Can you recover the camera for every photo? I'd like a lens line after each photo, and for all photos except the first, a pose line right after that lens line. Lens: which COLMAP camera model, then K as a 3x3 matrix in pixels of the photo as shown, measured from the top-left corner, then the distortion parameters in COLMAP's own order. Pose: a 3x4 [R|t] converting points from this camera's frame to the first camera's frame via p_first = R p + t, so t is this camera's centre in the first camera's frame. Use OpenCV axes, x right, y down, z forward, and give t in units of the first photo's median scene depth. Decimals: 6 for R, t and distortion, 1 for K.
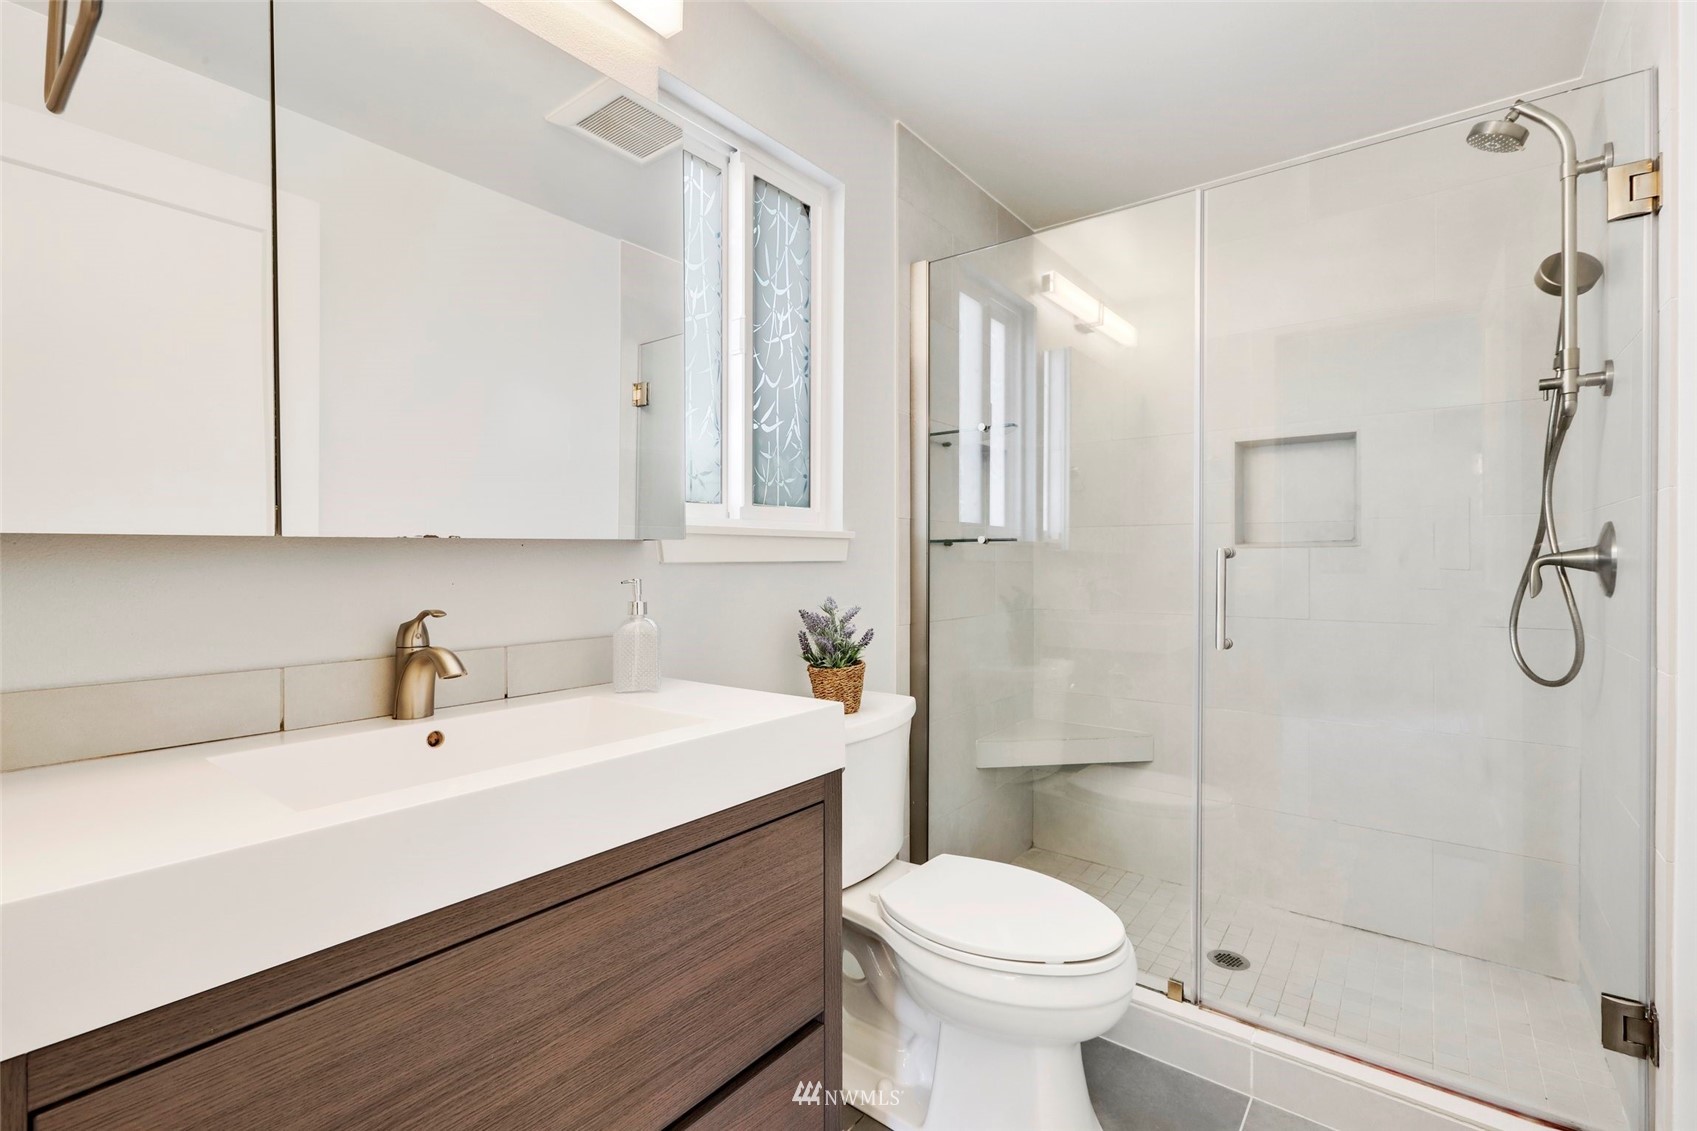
lens RADIAL K [[766.2, 0, 864.5], [0, 766.2, 566.0], [0, 0, 1]] dist [0.001145, 0.000340]
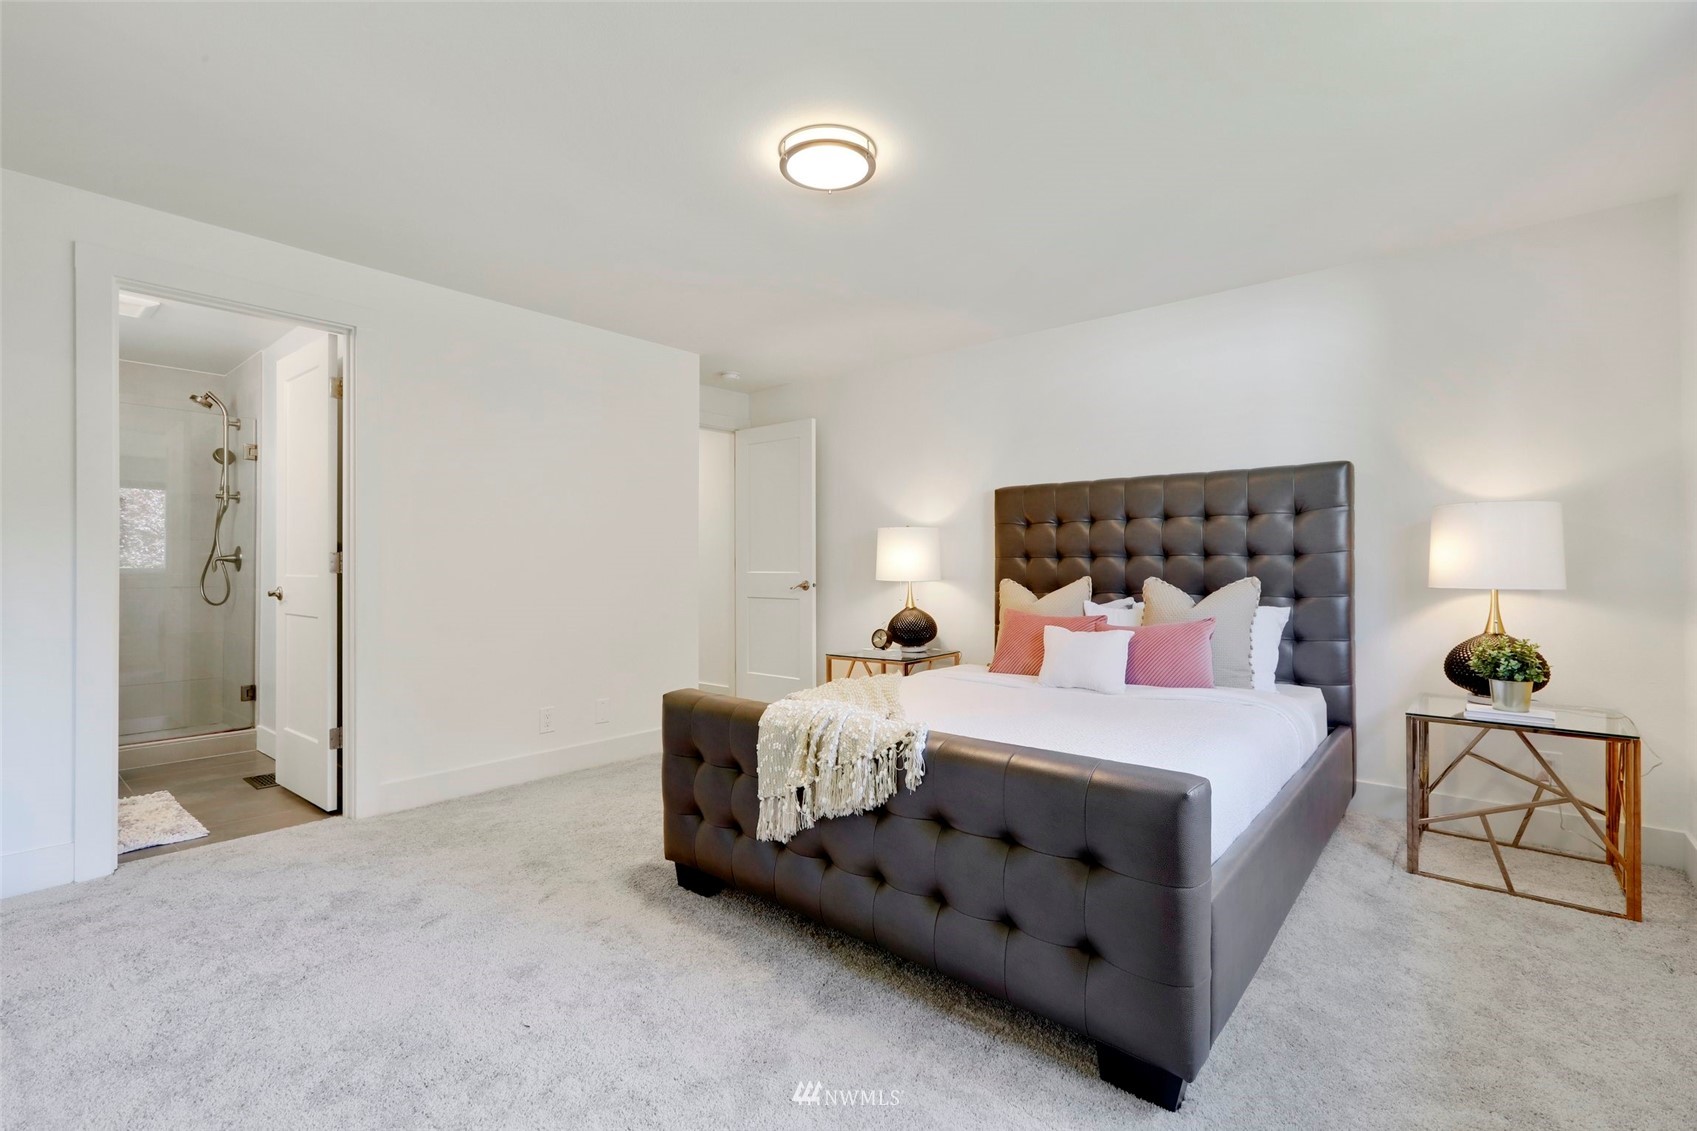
lens RADIAL K [[762.8, 0, 854.4], [0, 762.8, 554.7], [0, 0, 1]] dist [-0.000550, -0.004670]
pose [[0.064204, 0.004482, 0.997927, -1.746579], [-0.001115, 0.999990, -0.004419, -0.013019], [-0.997936, -0.000829, 0.064208, -1.508084]]
